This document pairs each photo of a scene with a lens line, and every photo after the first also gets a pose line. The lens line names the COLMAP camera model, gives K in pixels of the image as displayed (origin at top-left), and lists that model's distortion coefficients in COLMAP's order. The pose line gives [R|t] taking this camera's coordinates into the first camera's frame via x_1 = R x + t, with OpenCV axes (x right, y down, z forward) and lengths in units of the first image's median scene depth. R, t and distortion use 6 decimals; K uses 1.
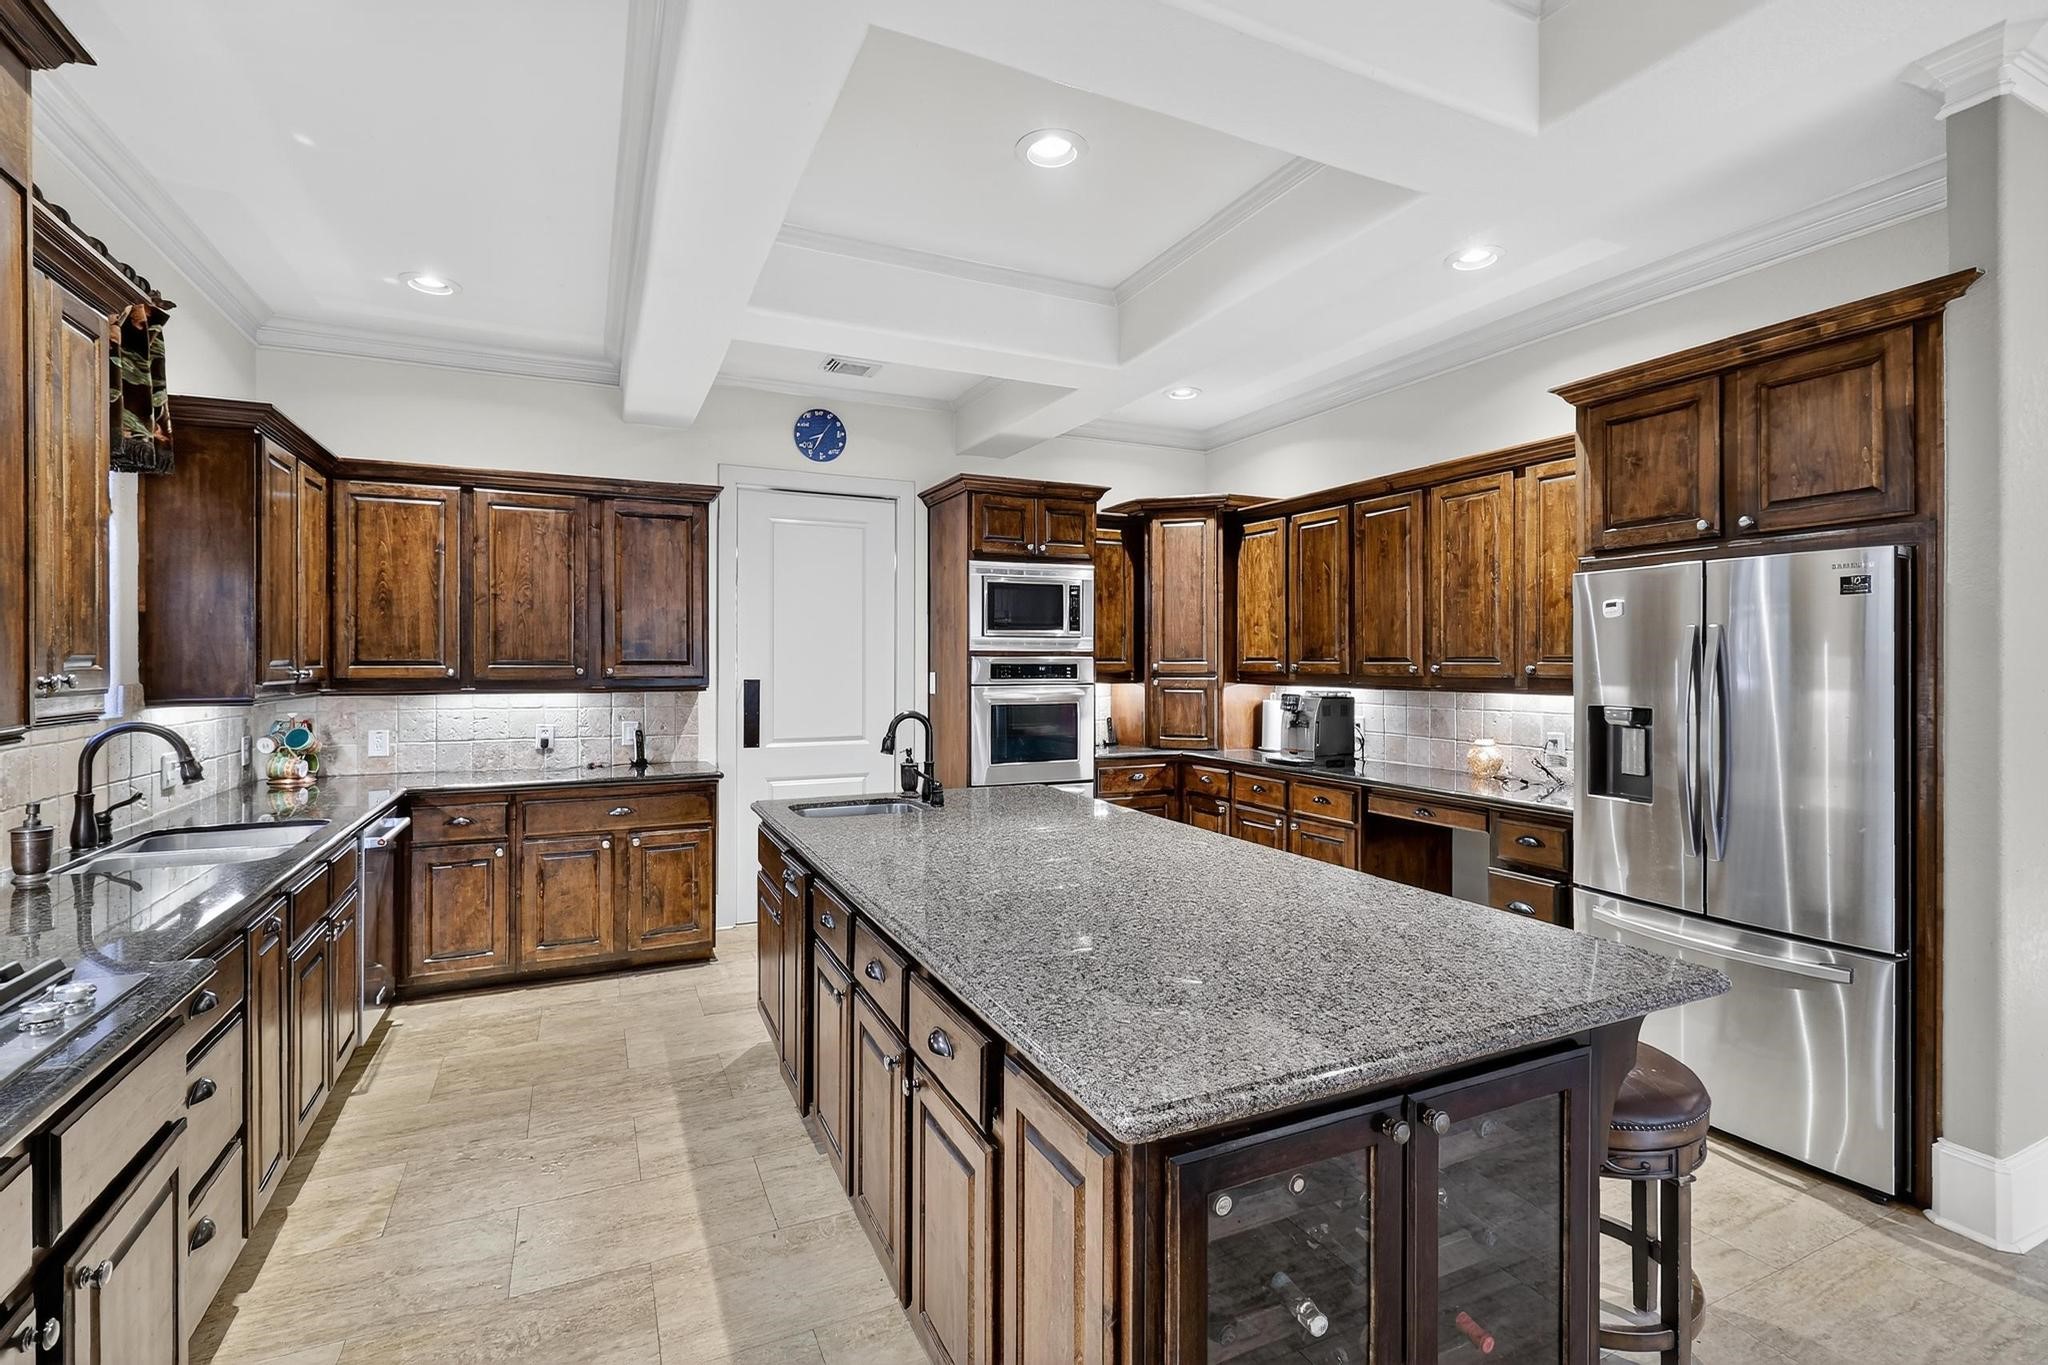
lens RADIAL K [[954.5, 0, 1014.5], [0, 954.5, 667.7], [0, 0, 1]] dist [0.002408, -0.000453]
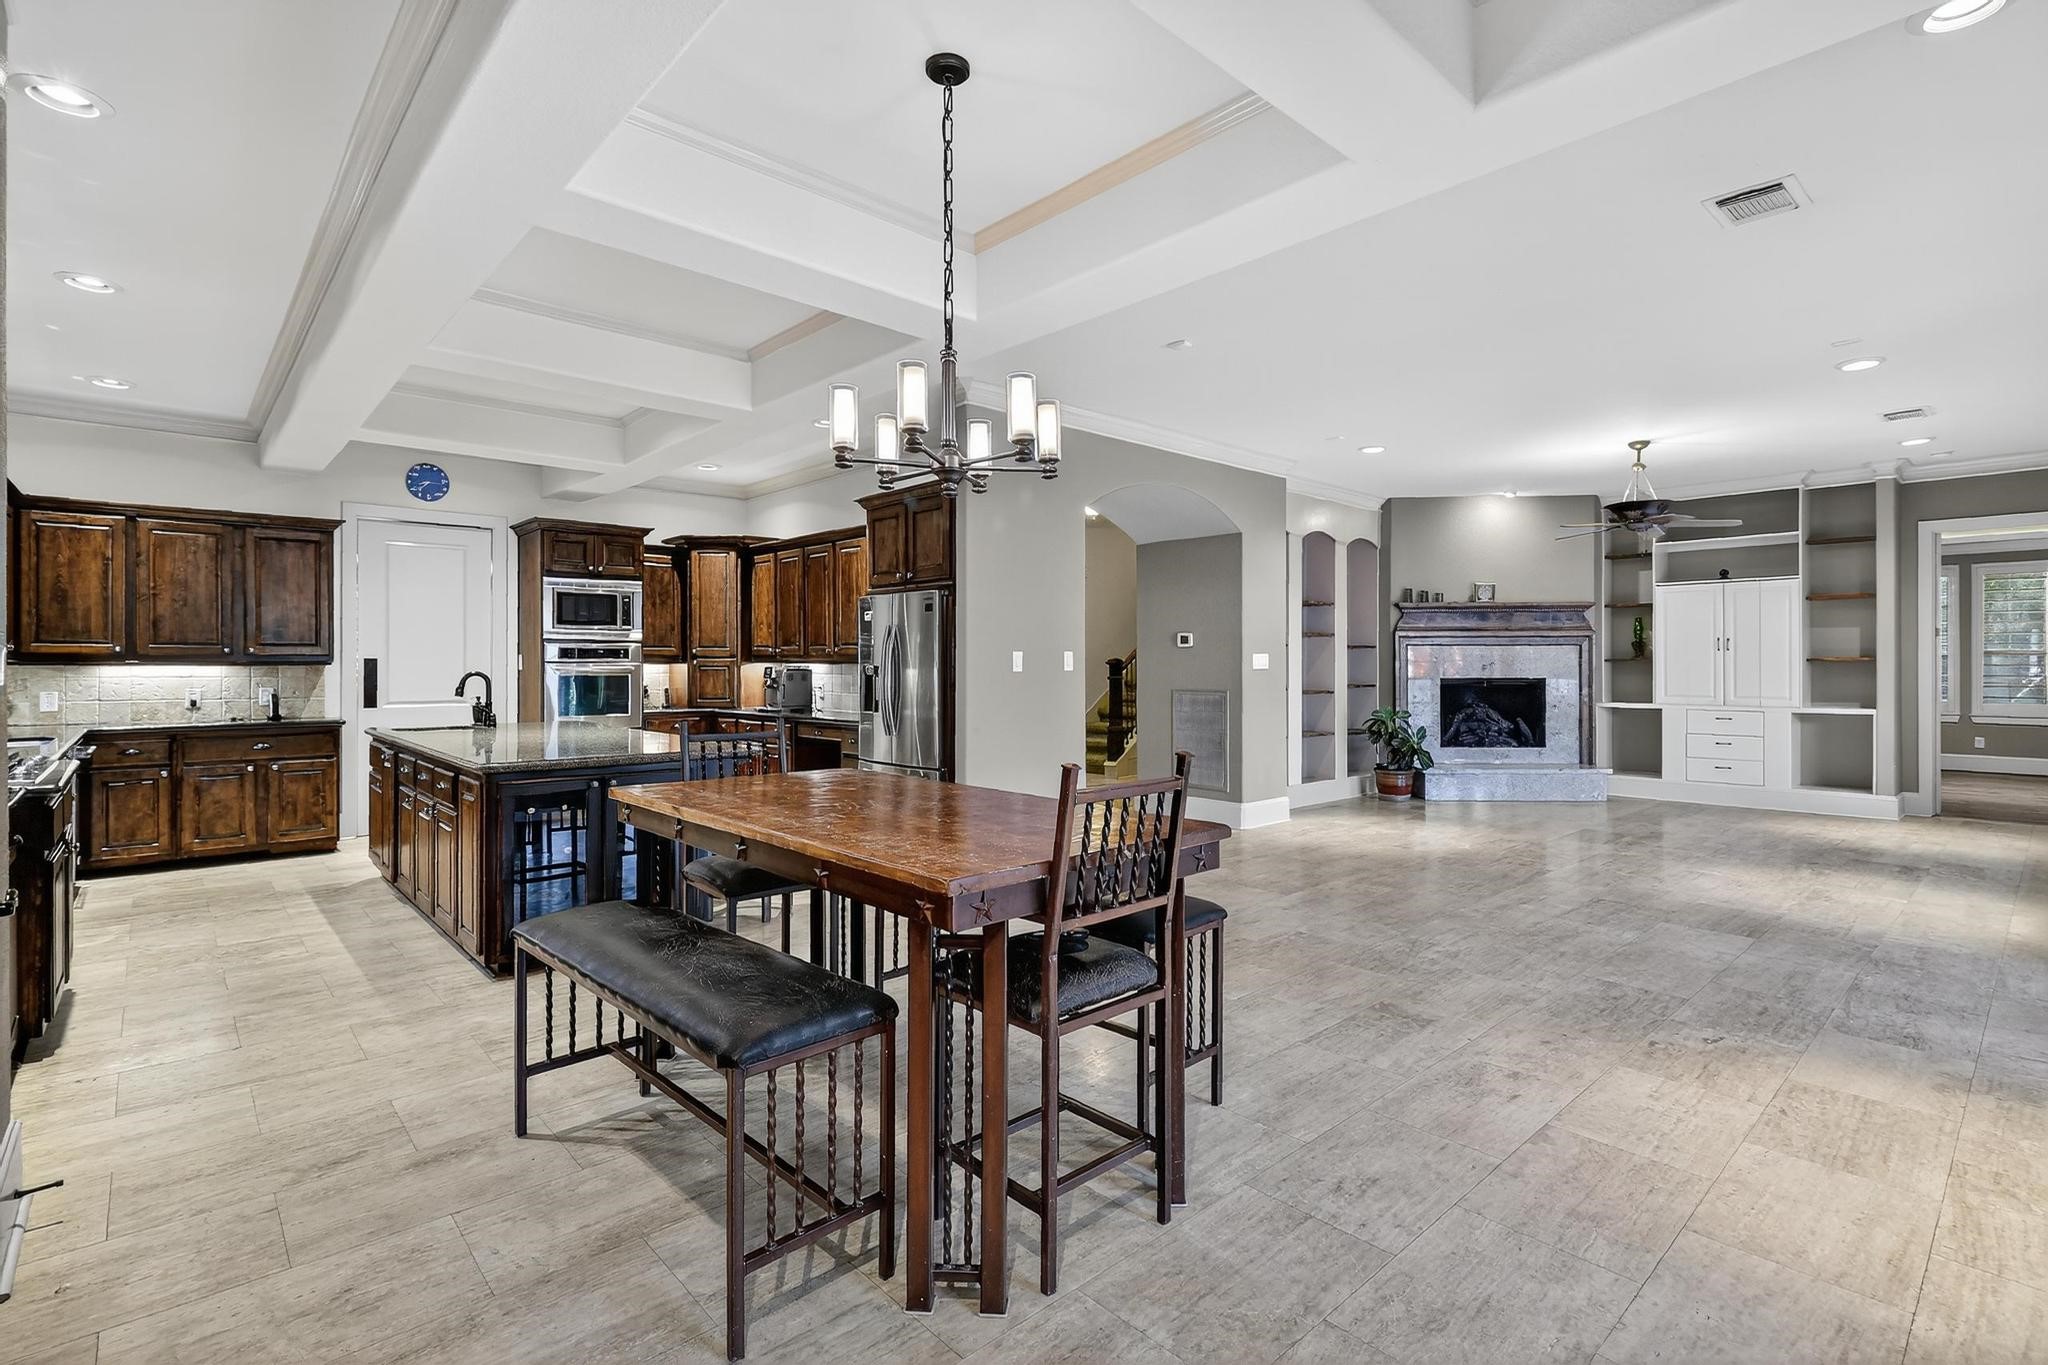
lens RADIAL K [[954.5, 0, 1014.5], [0, 954.5, 667.7], [0, 0, 1]] dist [0.002408, -0.000453]
pose [[0.952577, -0.001246, 0.304294, 0.219575], [0.001582, 0.999998, -0.000858, 0.032735], [-0.304293, 0.001299, 0.952578, -0.685674]]
